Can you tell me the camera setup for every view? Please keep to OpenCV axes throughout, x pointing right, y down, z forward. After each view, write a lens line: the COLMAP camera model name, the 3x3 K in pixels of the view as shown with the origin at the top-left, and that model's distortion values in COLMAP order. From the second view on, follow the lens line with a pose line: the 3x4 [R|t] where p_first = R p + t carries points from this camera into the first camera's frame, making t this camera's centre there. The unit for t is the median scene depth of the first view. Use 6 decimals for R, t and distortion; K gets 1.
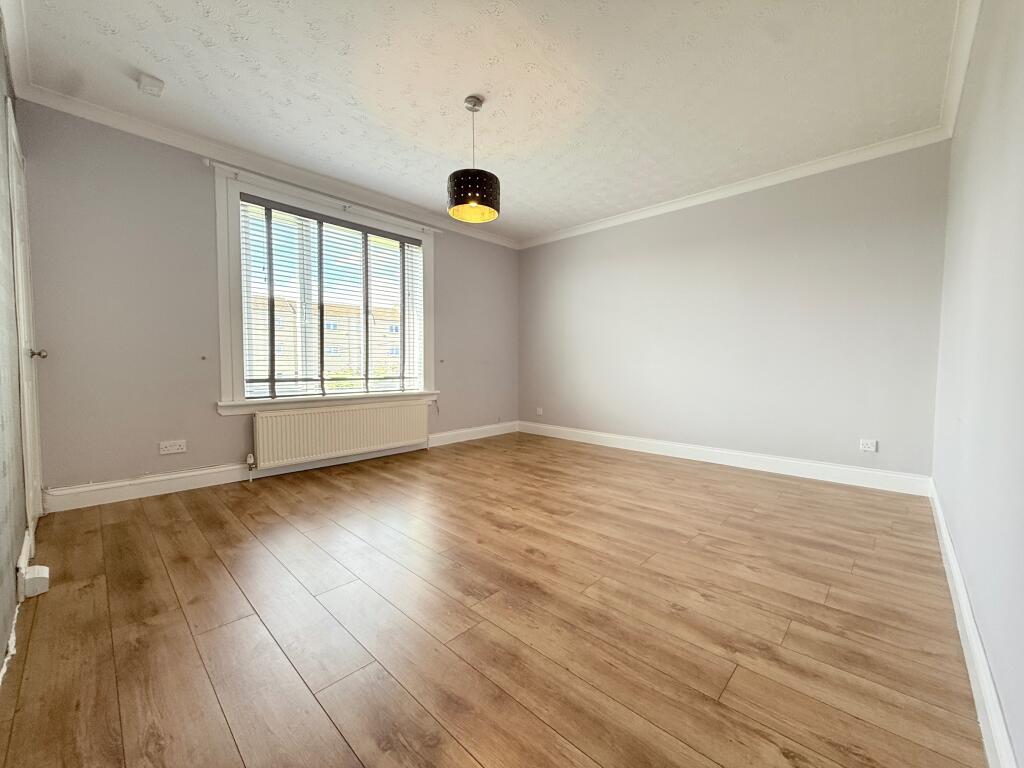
lens RADIAL K [[404.5, 0, 512.2], [0, 404.5, 385.4], [0, 0, 1]] dist [0.000075, -0.000017]
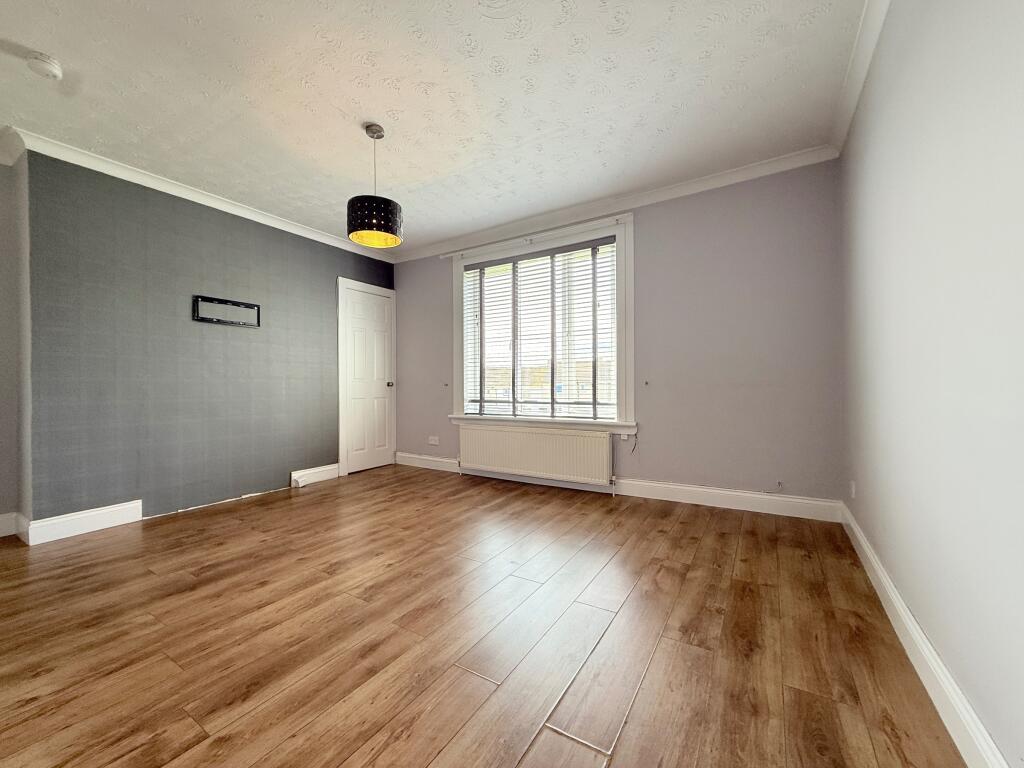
lens RADIAL K [[404.5, 0, 503.2], [0, 404.5, 383.4], [0, 0, 1]] dist [0.000075, -0.000017]
pose [[0.195232, -0.011125, -0.980694, 0.728268], [-0.041056, 0.998966, -0.019506, -0.050079], [0.979897, 0.044072, 0.194574, 0.881118]]
